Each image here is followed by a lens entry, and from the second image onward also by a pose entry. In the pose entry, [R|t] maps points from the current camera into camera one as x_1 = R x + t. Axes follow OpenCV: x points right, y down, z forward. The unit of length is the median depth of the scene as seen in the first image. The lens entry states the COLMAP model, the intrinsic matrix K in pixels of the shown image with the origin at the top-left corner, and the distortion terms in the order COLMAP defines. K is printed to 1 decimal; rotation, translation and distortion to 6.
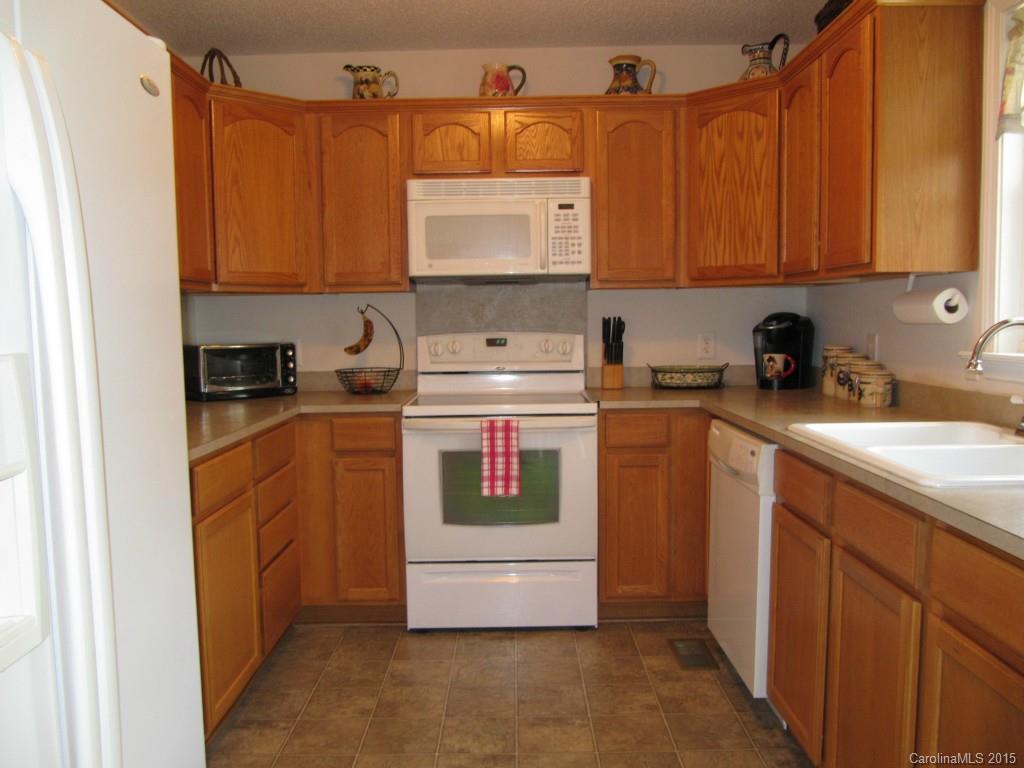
lens RADIAL K [[845.8, 0, 512.0], [0, 845.8, 384.0], [0, 0, 1]] dist [-0.041941, -0.001429]
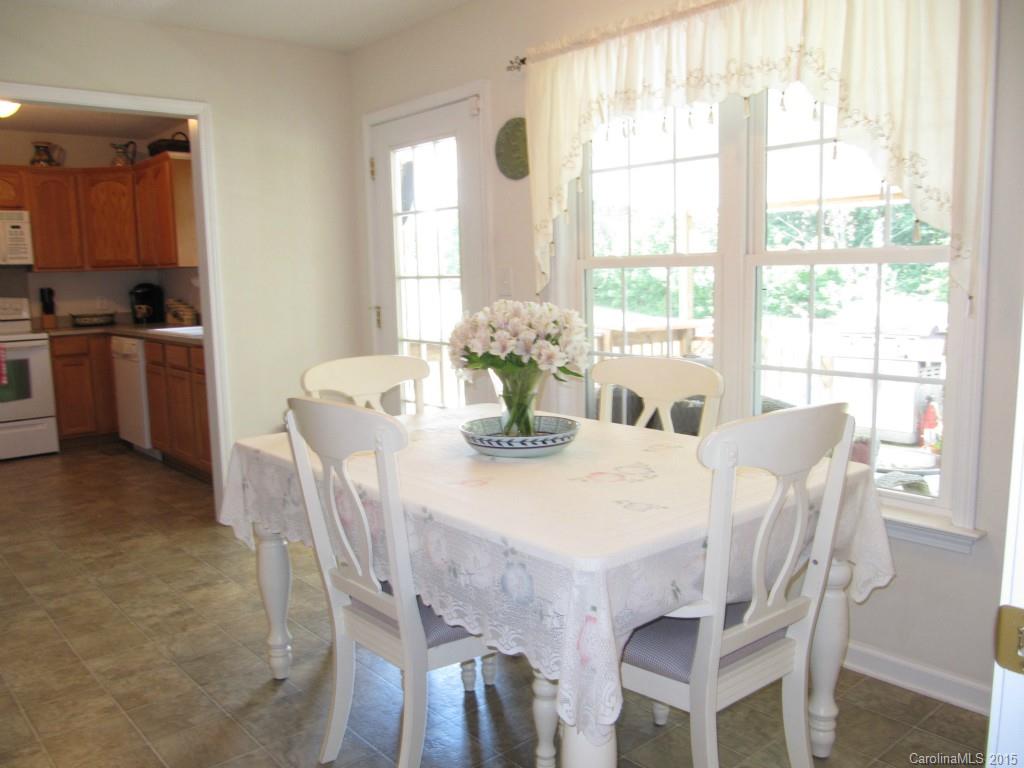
lens RADIAL K [[855.1, 0, 512.0], [0, 855.1, 384.0], [0, 0, 1]] dist [-0.041802, 0.011639]
pose [[0.760437, -0.090956, 0.643010, -0.318904], [0.066488, 0.995844, 0.062236, 0.082762], [-0.645999, -0.004574, 0.763325, -1.068346]]
